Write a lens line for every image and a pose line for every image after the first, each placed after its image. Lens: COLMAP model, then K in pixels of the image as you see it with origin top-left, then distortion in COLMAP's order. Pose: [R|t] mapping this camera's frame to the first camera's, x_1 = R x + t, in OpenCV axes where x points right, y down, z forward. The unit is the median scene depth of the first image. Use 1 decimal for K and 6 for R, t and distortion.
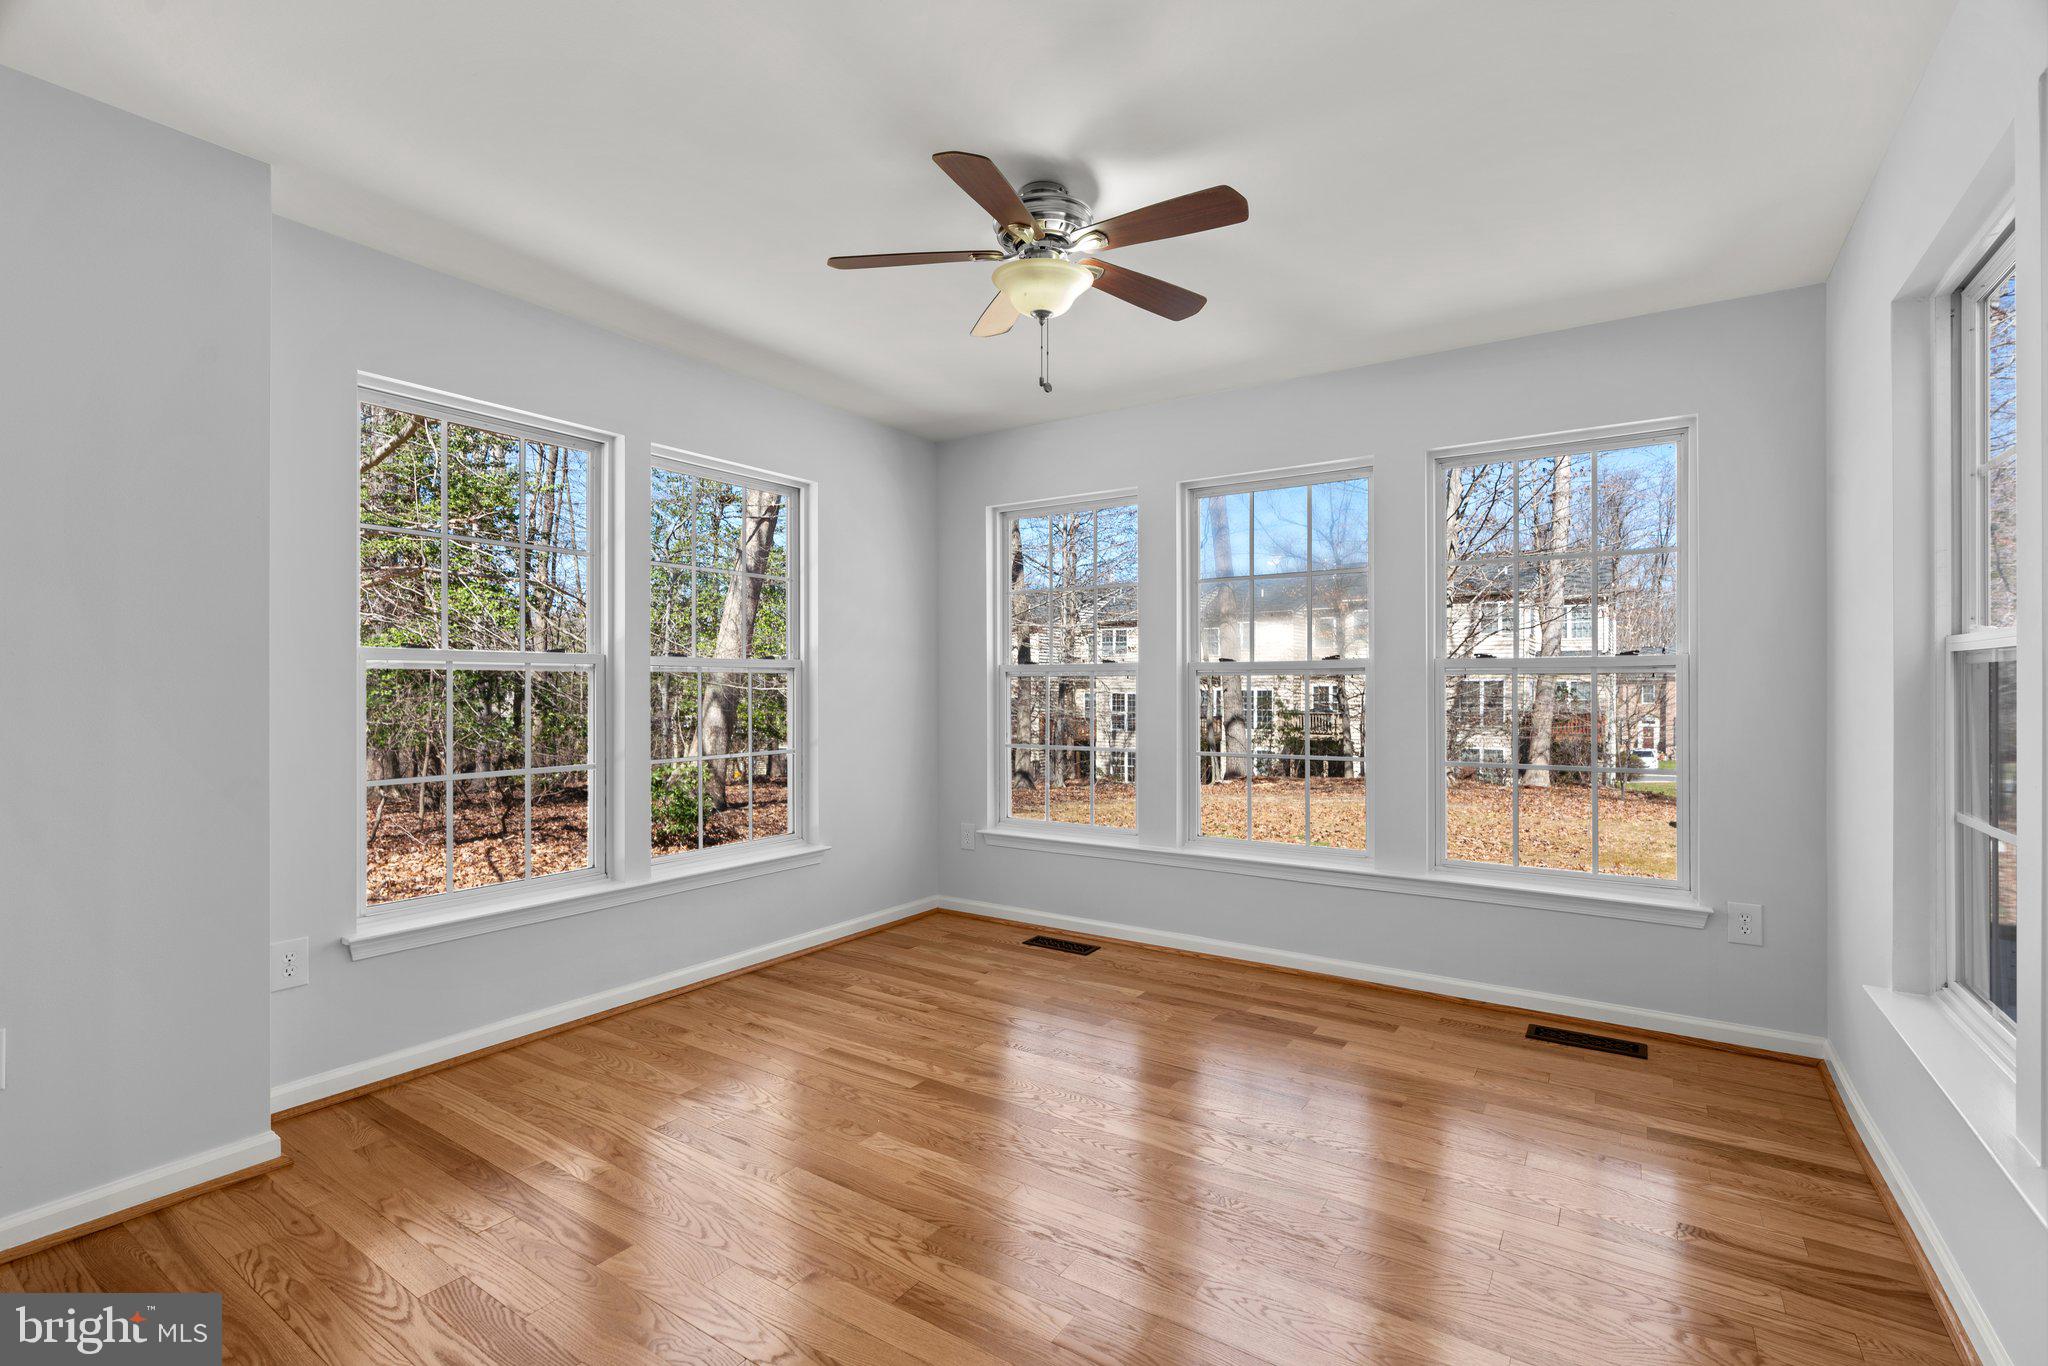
lens RADIAL K [[920.6, 0, 1019.0], [0, 920.6, 684.7], [0, 0, 1]] dist [-0.019743, 0.010047]
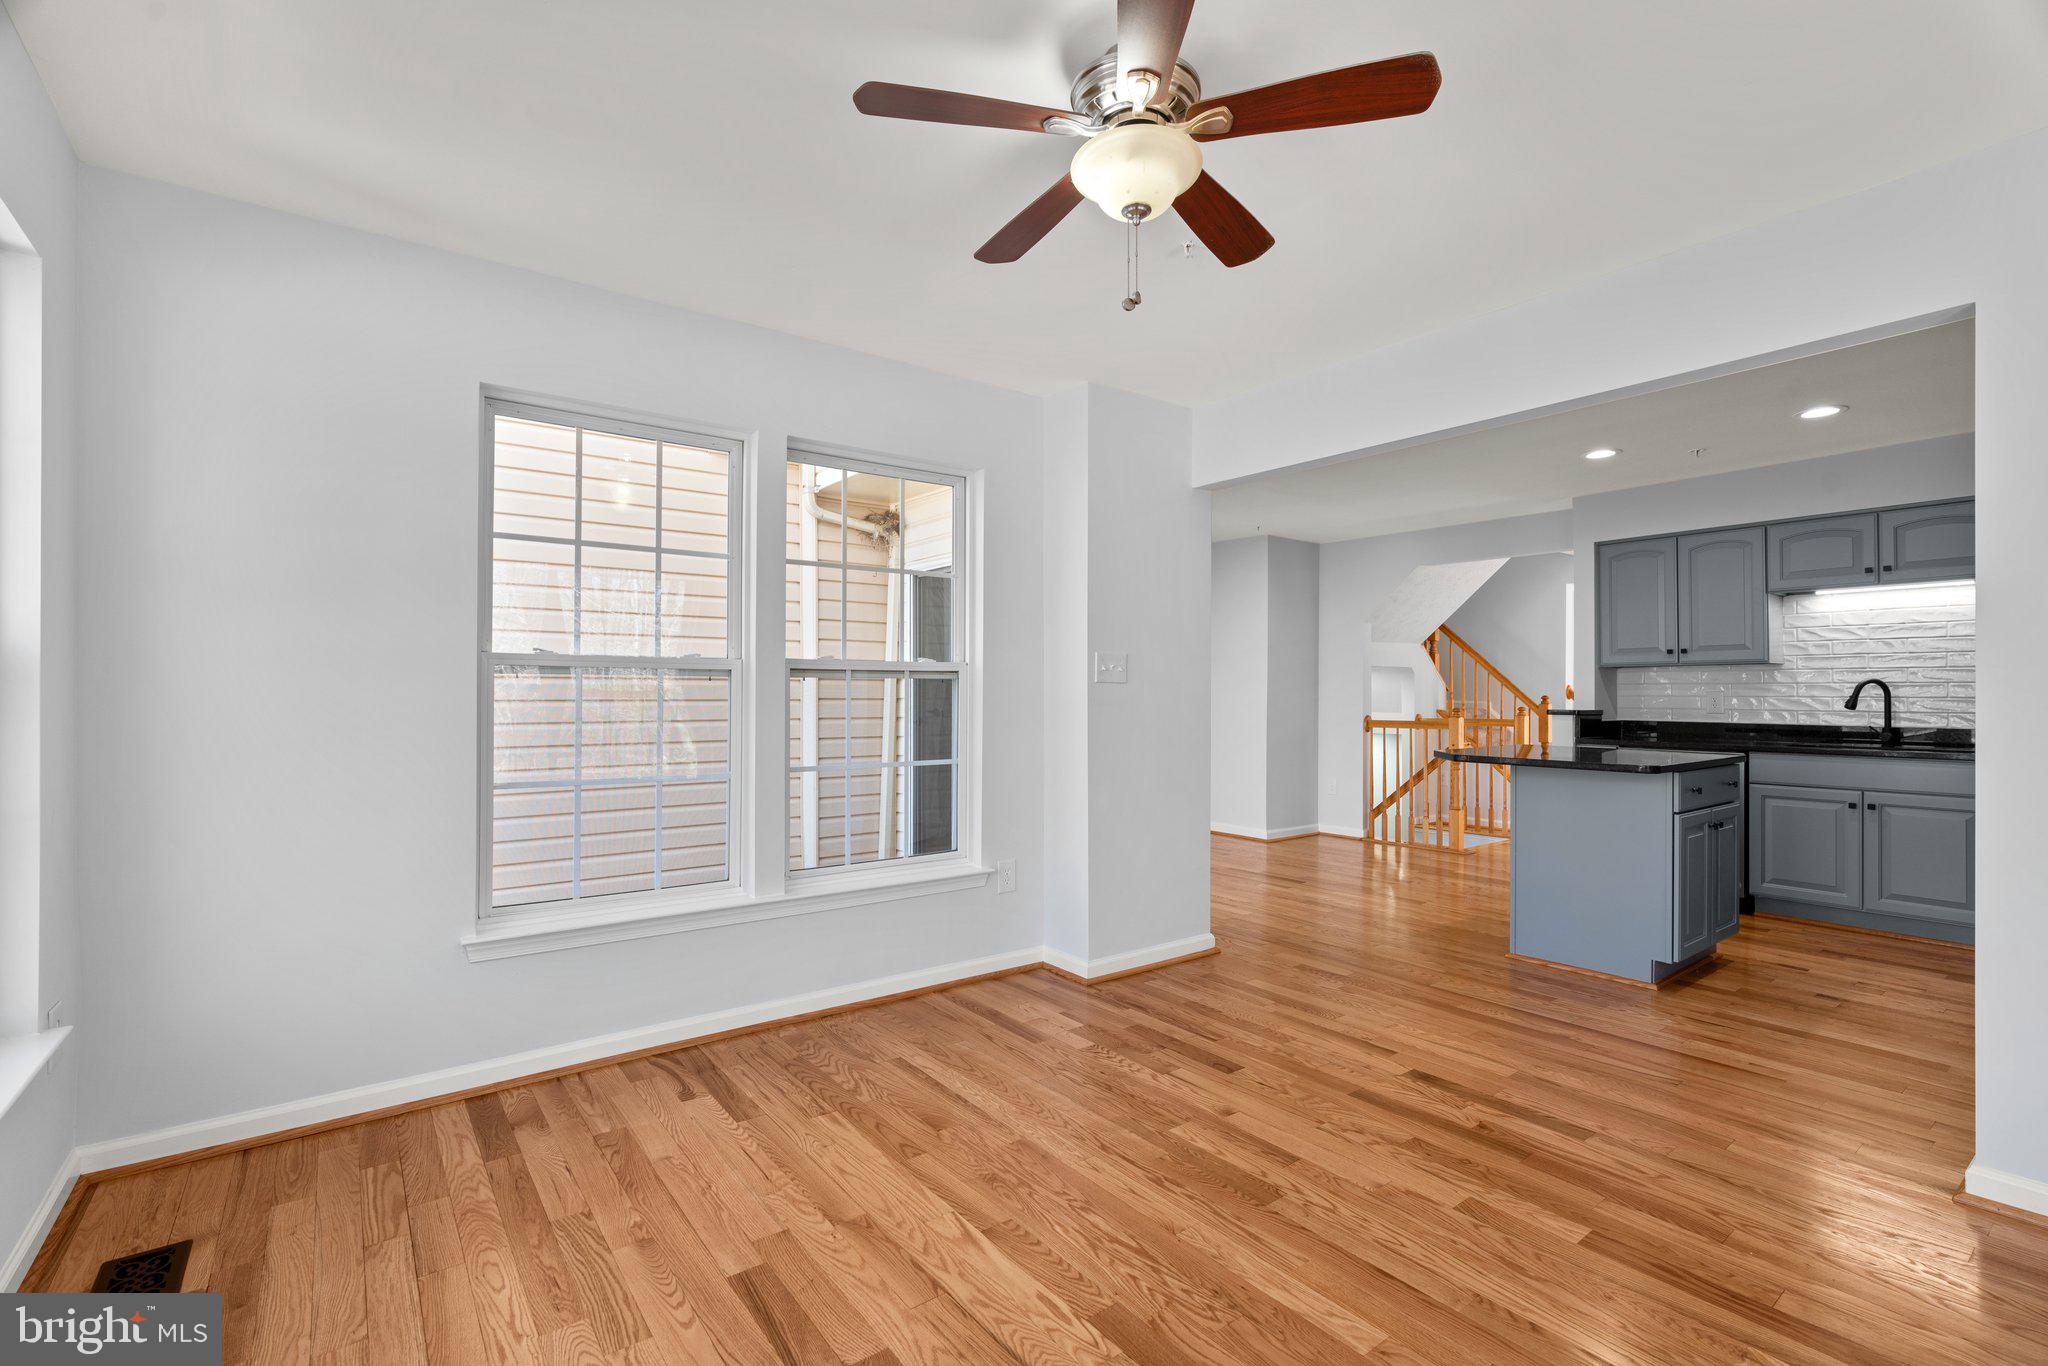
lens RADIAL K [[920.6, 0, 1019.0], [0, 920.6, 684.7], [0, 0, 1]] dist [-0.019743, 0.010047]
pose [[-0.945992, -0.003325, 0.324173, -0.155226], [-0.006449, 0.999943, -0.008565, 0.002198], [-0.324126, -0.010193, -0.945959, 2.073384]]
